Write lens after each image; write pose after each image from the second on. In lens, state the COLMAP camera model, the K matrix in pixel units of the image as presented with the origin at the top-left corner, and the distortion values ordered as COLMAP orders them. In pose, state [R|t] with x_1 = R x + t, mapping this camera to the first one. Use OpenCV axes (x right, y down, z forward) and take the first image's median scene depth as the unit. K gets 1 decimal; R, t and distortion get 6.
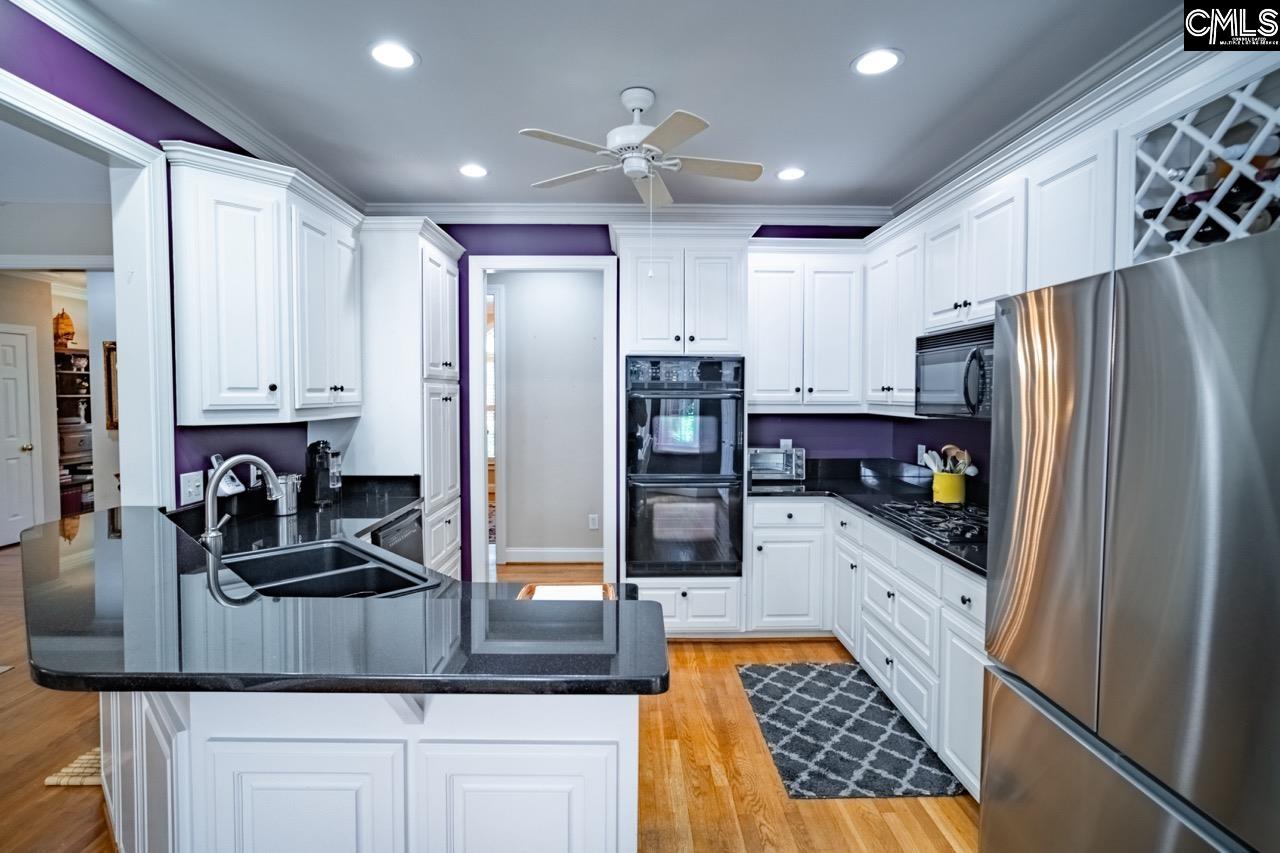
lens RADIAL K [[635.8, 0, 634.8], [0, 635.8, 420.4], [0, 0, 1]] dist [-0.025504, 0.014616]
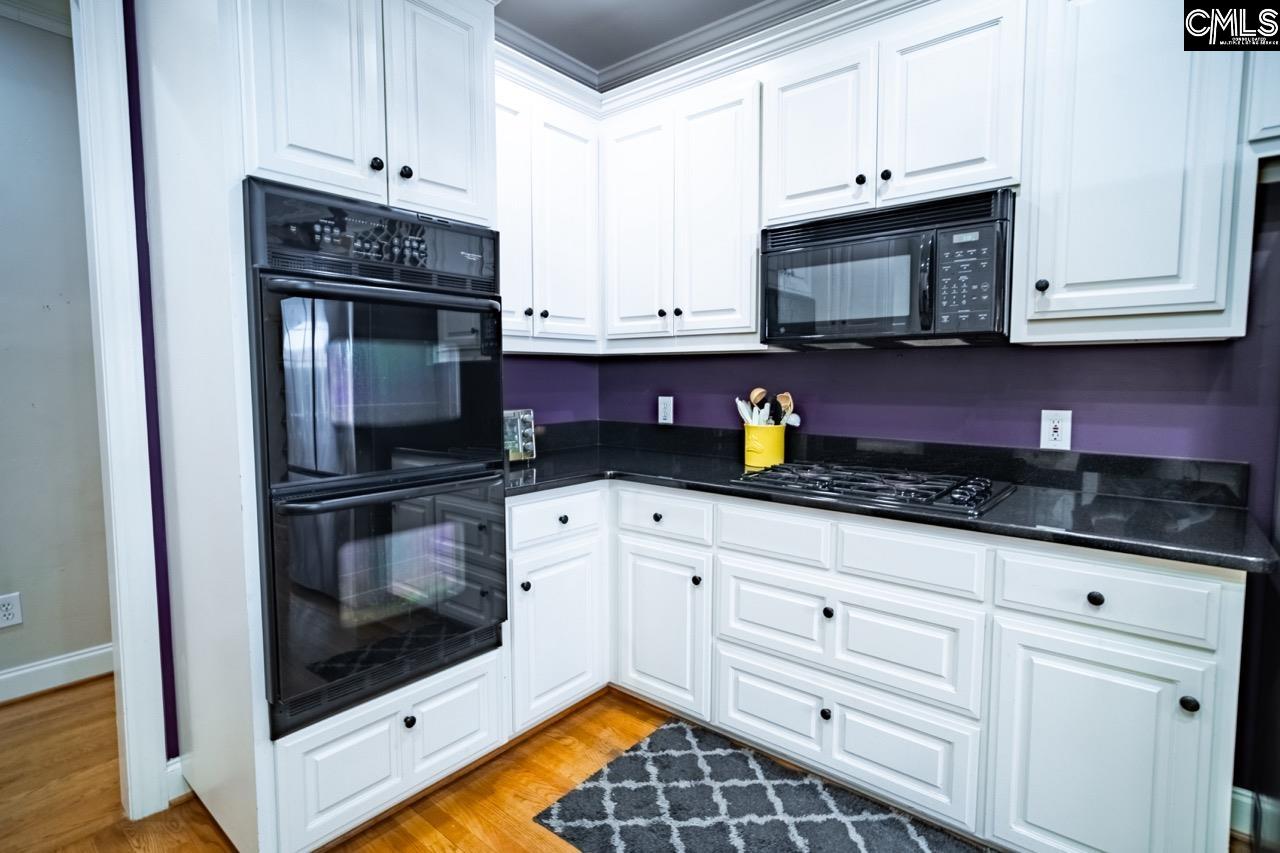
lens RADIAL K [[635.8, 0, 634.8], [0, 635.8, 420.4], [0, 0, 1]] dist [-0.025504, 0.014616]
pose [[0.652589, -0.056581, 0.755597, -0.165633], [0.036822, 0.998398, 0.042961, 0.038165], [-0.756817, -0.000213, 0.653627, 0.604544]]
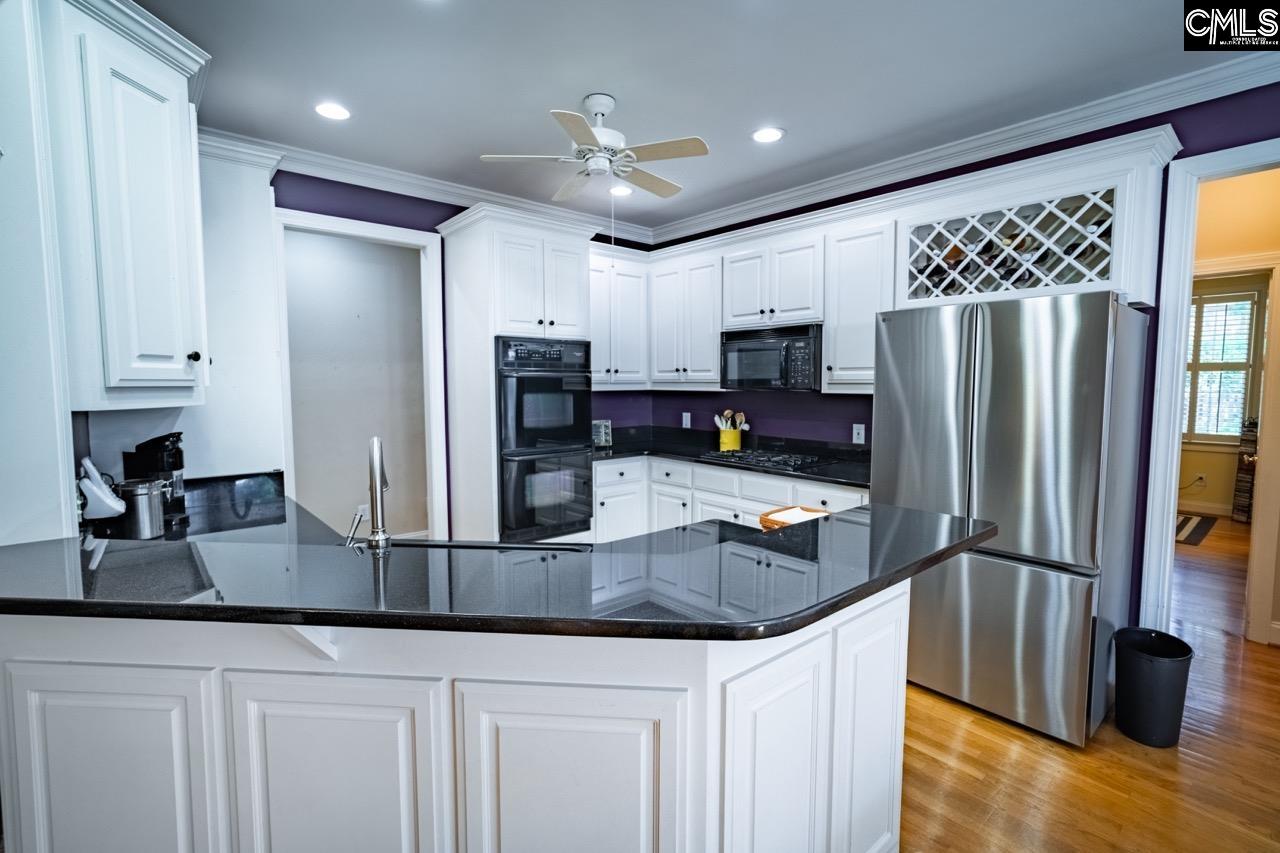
lens RADIAL K [[588.3, 0, 652.9], [0, 588.3, 423.2], [0, 0, 1]] dist [-0.003765, 0.000031]
pose [[0.754629, -0.049291, 0.654298, -0.478643], [0.030215, 0.998727, 0.040390, 0.009908], [-0.655456, -0.010710, 0.755158, 0.114500]]
